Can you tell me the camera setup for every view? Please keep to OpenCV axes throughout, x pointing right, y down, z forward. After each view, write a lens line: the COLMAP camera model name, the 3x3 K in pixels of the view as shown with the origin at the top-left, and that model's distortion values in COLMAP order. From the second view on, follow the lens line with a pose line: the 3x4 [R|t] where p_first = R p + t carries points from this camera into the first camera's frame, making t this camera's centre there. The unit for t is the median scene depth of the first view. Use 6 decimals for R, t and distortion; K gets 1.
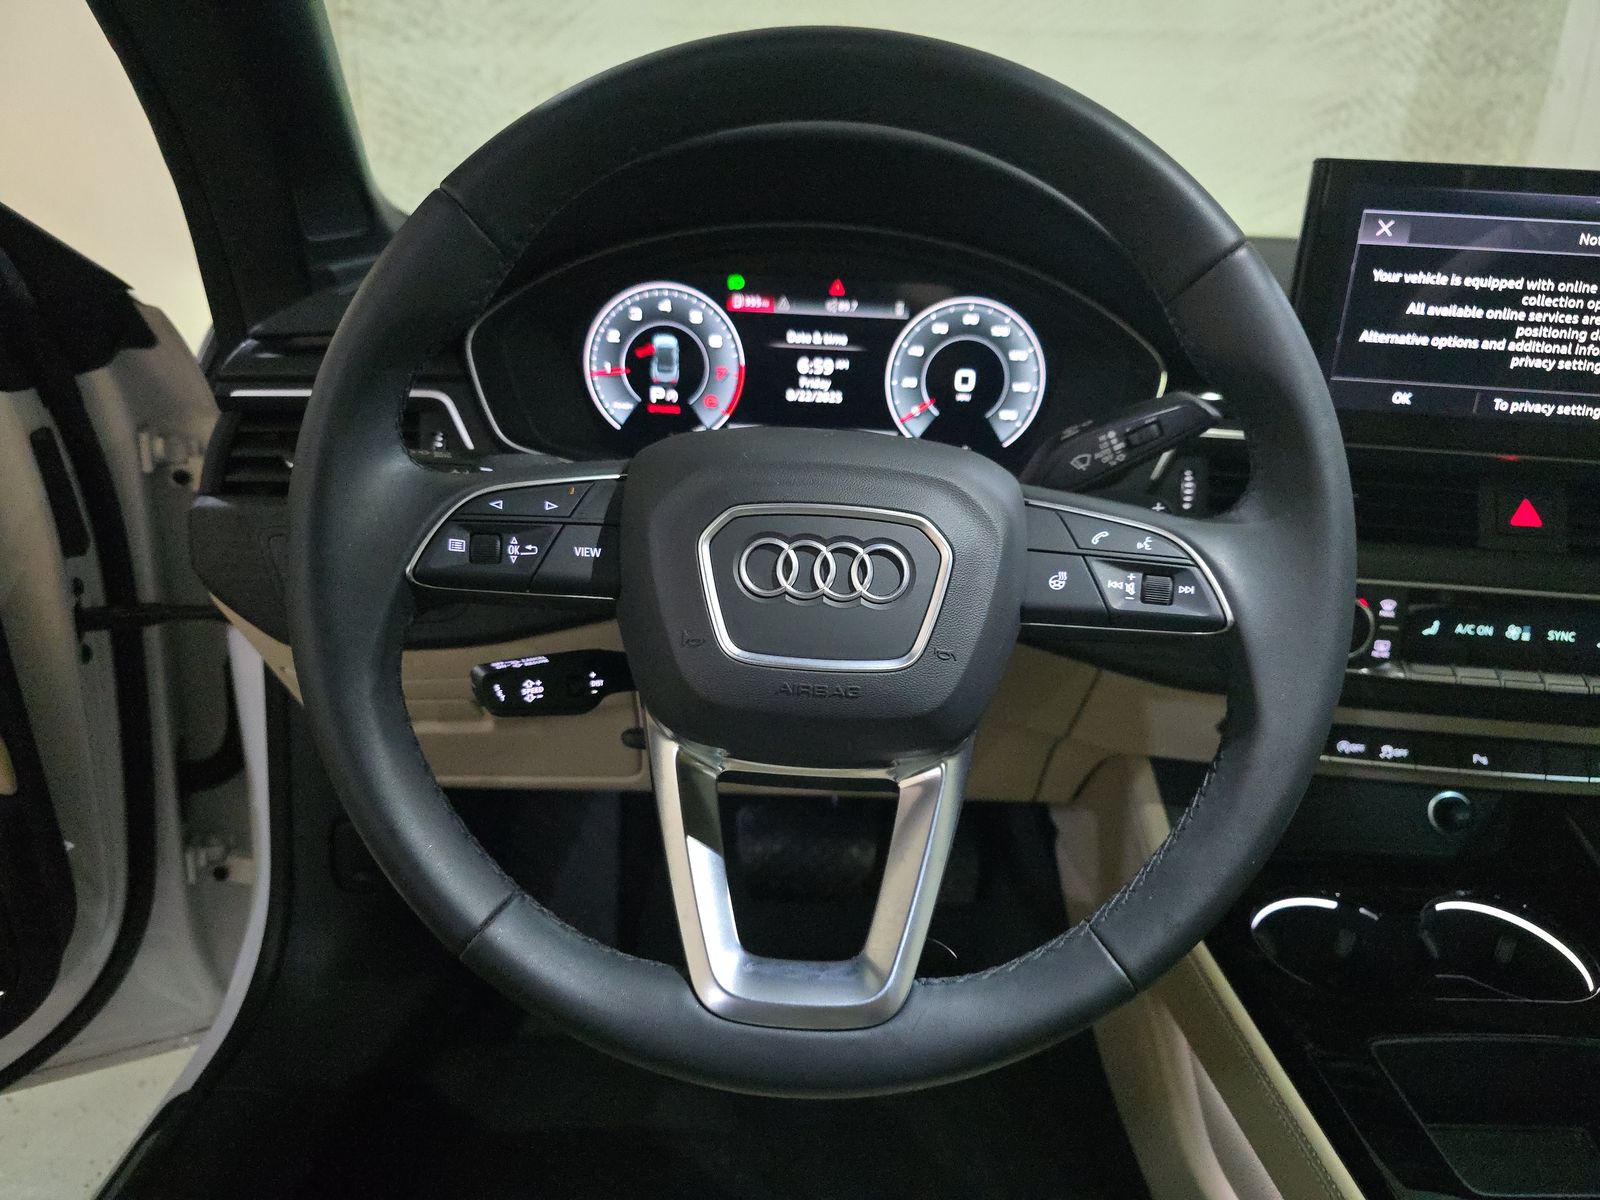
lens RADIAL K [[1104.4, 0, 800.7], [0, 1104.4, 605.8], [0, 0, 1]] dist [0.019413, -0.018610]
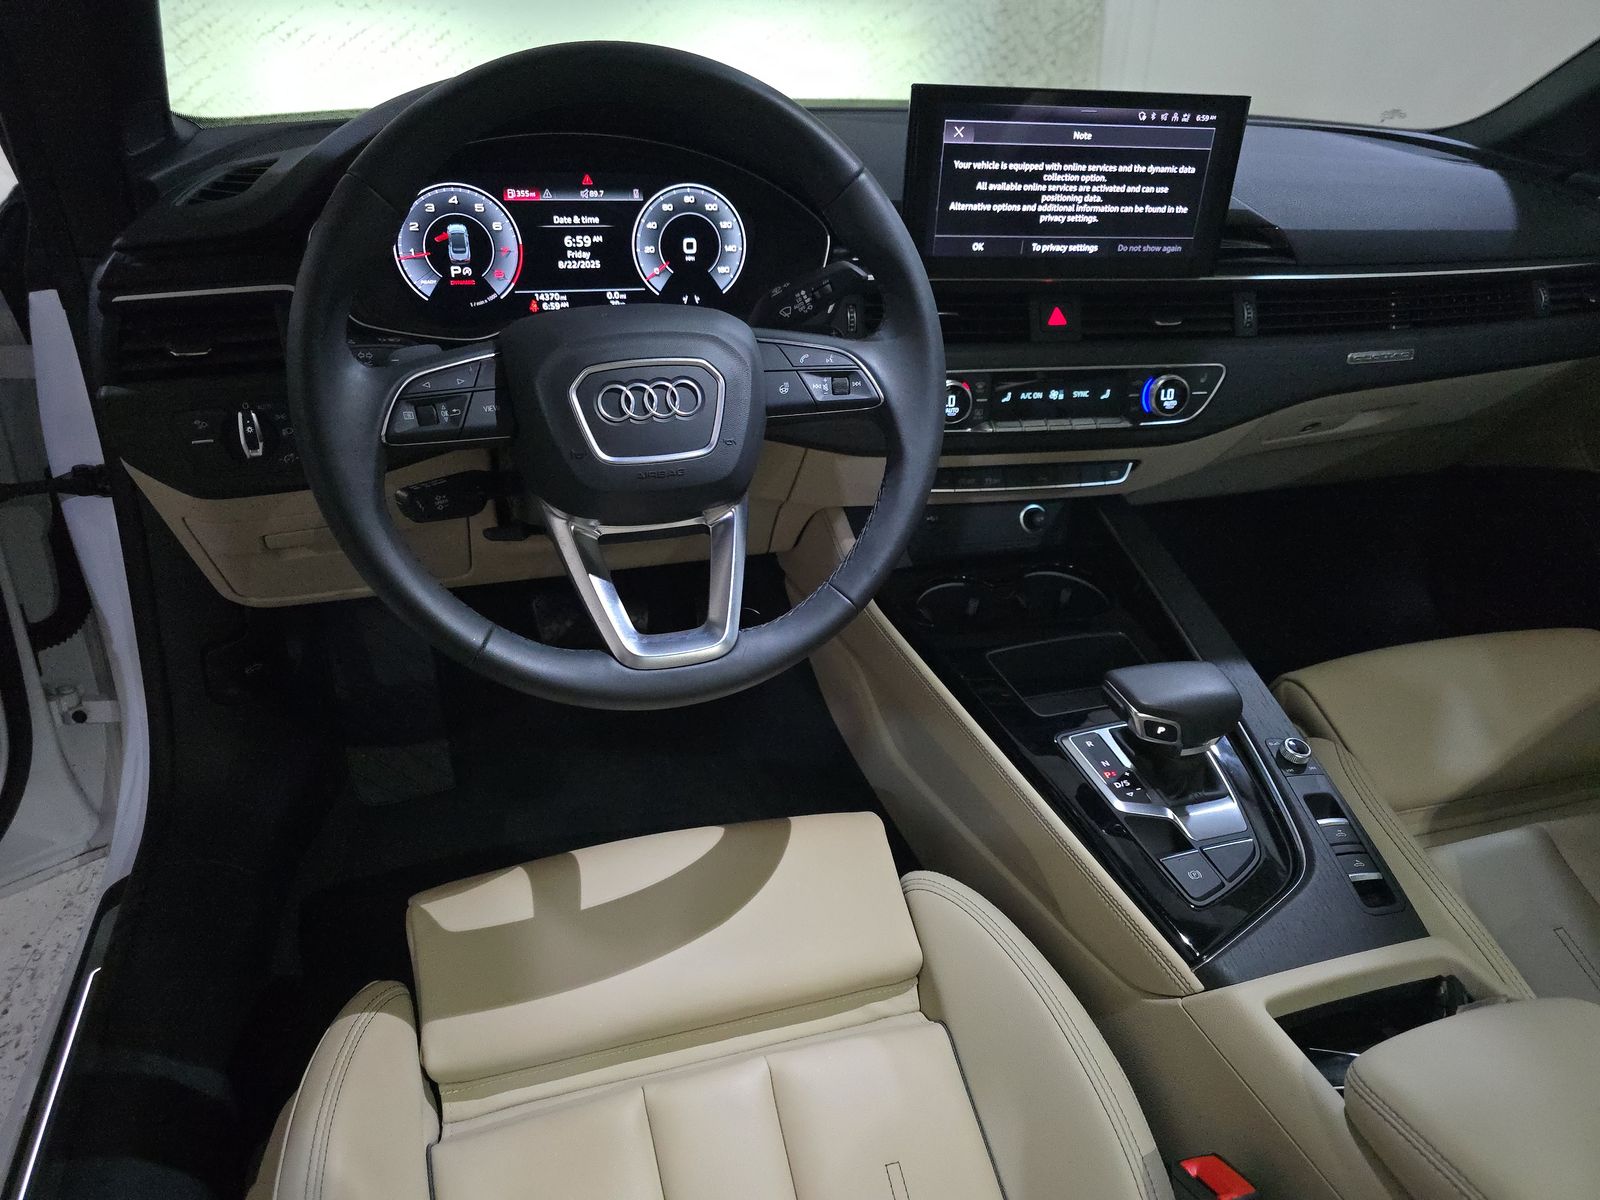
lens RADIAL K [[1104.4, 0, 800.7], [0, 1104.4, 605.8], [0, 0, 1]] dist [0.019413, -0.018610]
pose [[0.955187, -0.147098, 0.256864, -0.149834], [0.100753, 0.977534, 0.185139, -0.010152], [-0.278327, -0.150963, 0.948548, -0.435459]]
